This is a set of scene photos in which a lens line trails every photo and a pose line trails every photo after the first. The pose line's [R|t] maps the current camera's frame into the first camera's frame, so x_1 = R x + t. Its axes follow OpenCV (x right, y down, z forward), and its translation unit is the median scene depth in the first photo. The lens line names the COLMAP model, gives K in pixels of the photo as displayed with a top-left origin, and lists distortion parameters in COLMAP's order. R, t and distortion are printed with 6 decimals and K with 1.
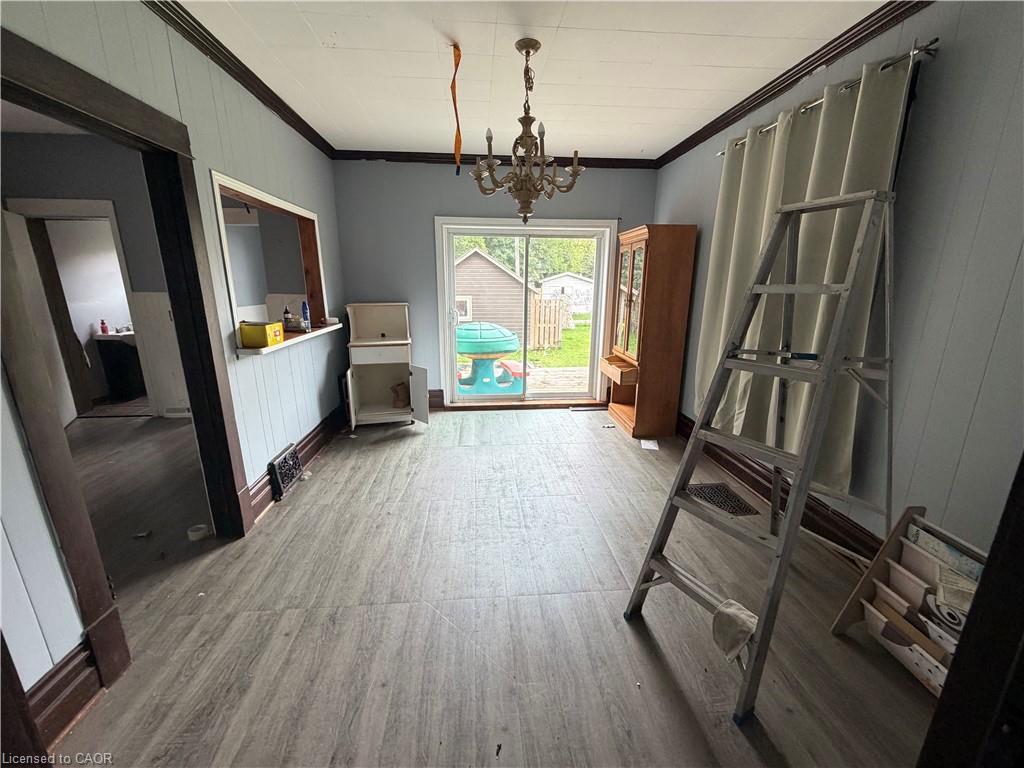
lens RADIAL K [[408.6, 0, 516.1], [0, 408.6, 384.3], [0, 0, 1]] dist [0.002462, -0.000354]
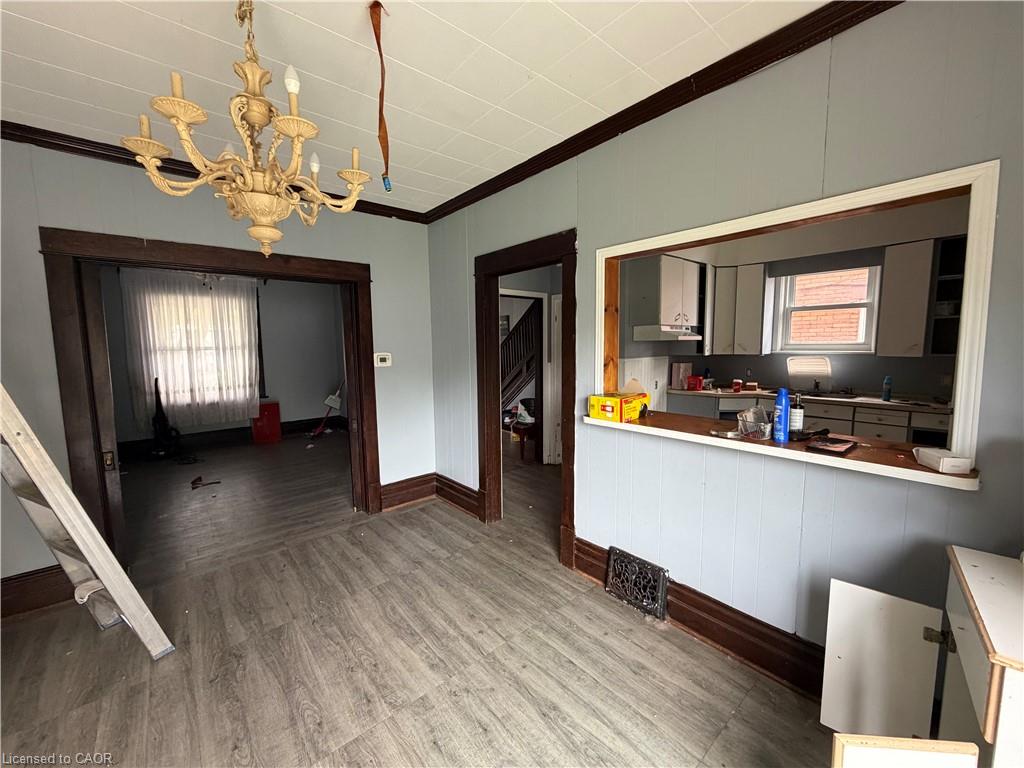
lens RADIAL K [[408.6, 0, 509.8], [0, 408.6, 381.9], [0, 0, 1]] dist [0.002462, -0.000354]
pose [[-0.821203, 0.060507, -0.567419, 0.076056], [-0.132272, 0.947096, 0.292427, -0.423853], [0.555094, 0.315196, -0.769754, 1.610368]]
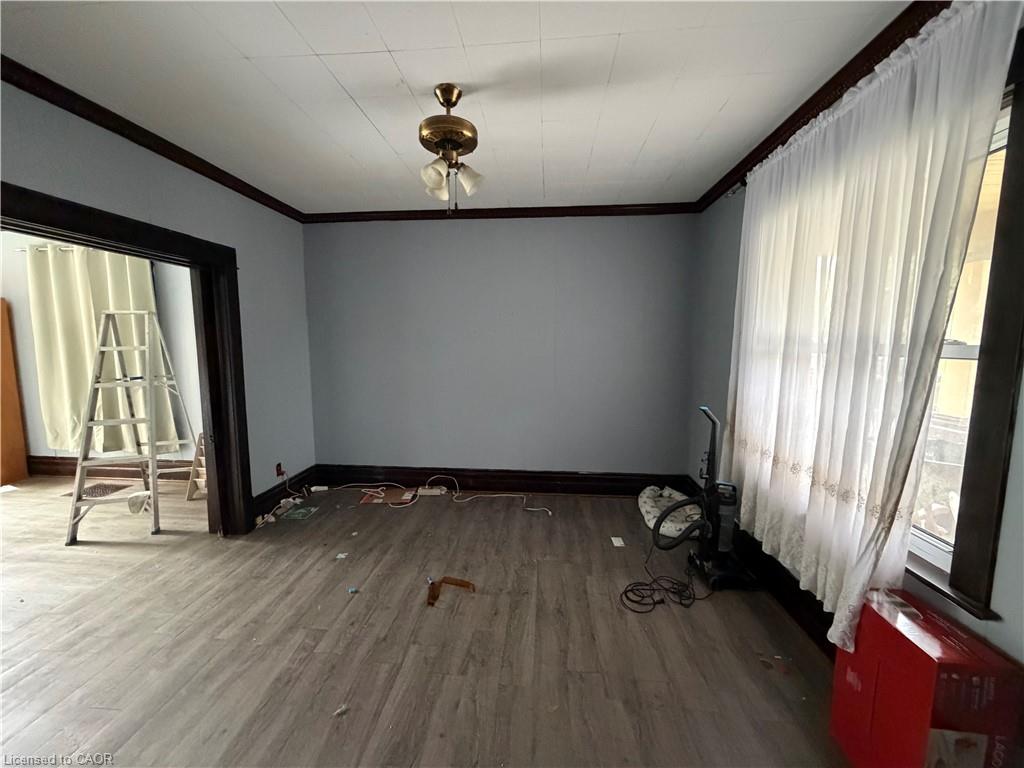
lens RADIAL K [[408.6, 0, 507.0], [0, 408.6, 382.9], [0, 0, 1]] dist [0.002462, -0.000354]
pose [[0.191864, -0.110549, 0.975175, -0.684036], [0.239697, 0.968823, 0.062669, 0.192191], [-0.951700, 0.221722, 0.212381, -0.872835]]
